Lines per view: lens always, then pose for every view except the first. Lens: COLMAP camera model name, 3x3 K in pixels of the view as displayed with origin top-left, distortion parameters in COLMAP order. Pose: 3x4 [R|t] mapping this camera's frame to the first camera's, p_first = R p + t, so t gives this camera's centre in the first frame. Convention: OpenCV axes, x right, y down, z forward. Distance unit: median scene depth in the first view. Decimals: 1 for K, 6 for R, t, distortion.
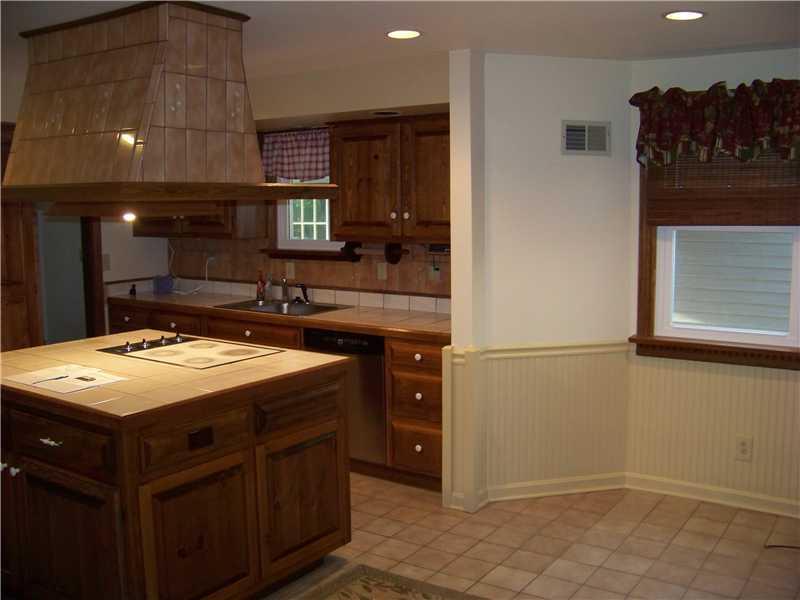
lens RADIAL K [[829.0, 0, 400.0], [0, 829.0, 300.0], [0, 0, 1]] dist [-0.136964, 0.015444]
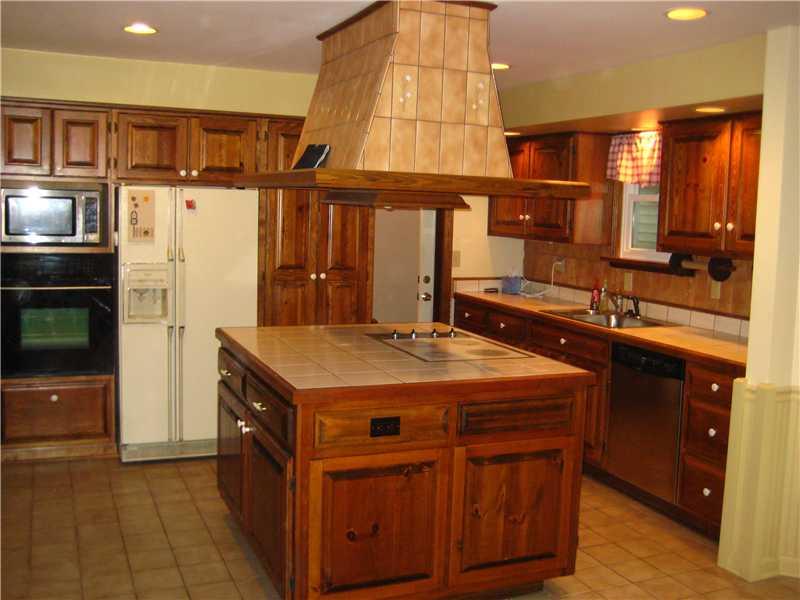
lens RADIAL K [[836.2, 0, 400.7], [0, 836.2, 288.8], [0, 0, 1]] dist [-0.069532, 0.037404]
pose [[0.852994, 0.086783, -0.514656, 0.188429], [-0.102036, 0.994780, -0.001370, 0.000683], [0.511850, 0.053682, 0.857396, 0.083075]]
